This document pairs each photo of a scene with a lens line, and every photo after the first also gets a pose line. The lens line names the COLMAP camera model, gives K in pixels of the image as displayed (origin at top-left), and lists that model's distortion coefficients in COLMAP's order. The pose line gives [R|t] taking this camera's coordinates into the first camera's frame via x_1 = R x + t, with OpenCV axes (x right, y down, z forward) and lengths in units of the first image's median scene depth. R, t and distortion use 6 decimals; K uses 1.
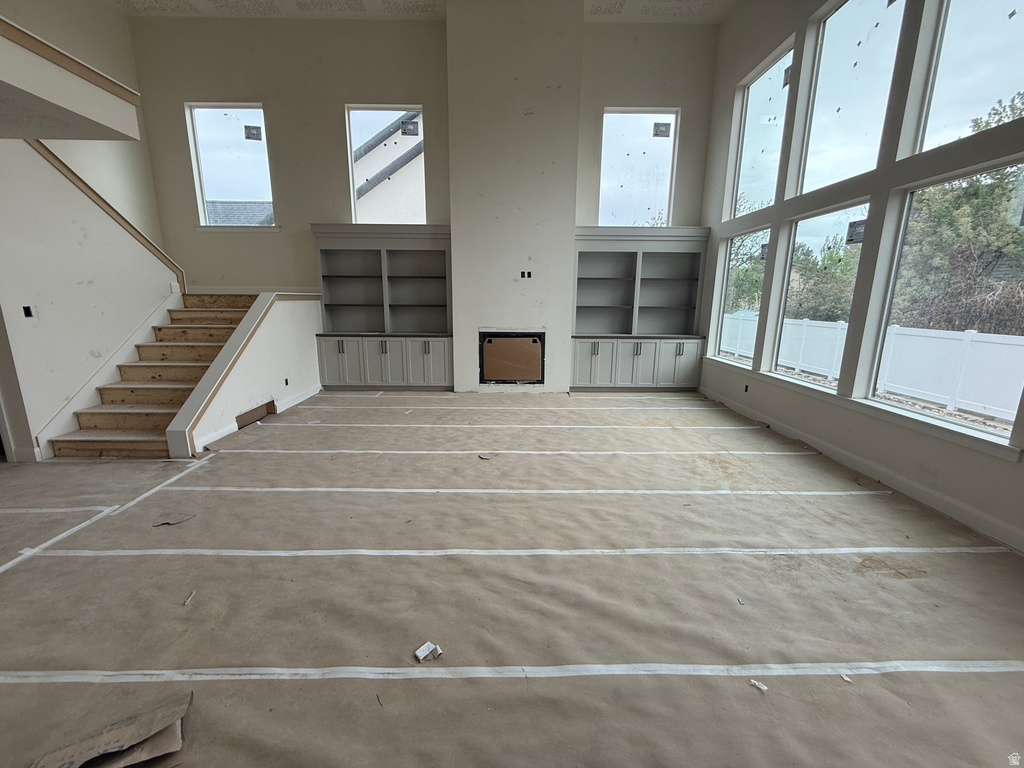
lens RADIAL K [[407.2, 0, 509.7], [0, 407.2, 383.0], [0, 0, 1]] dist [-0.001711, -0.000229]
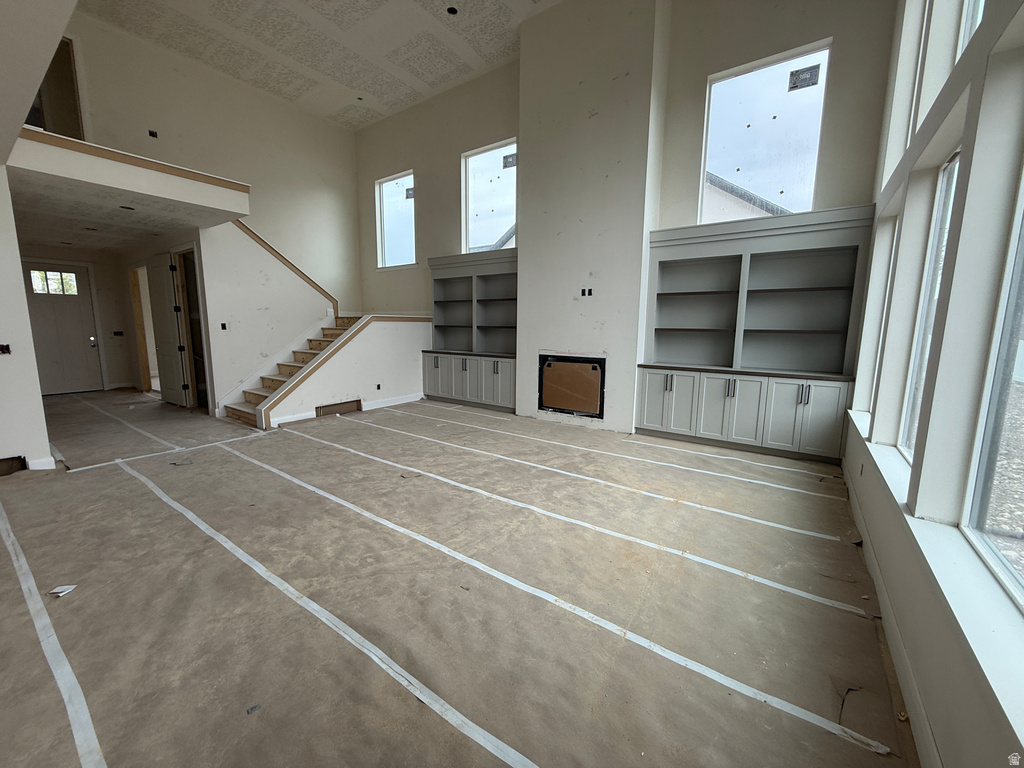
lens RADIAL K [[407.2, 0, 511.0], [0, 407.2, 382.9], [0, 0, 1]] dist [-0.001711, -0.000229]
pose [[0.805959, 0.084609, -0.585894, 0.430132], [-0.123314, 0.992017, -0.026374, -0.027264], [0.578986, 0.093506, 0.809958, 0.201754]]
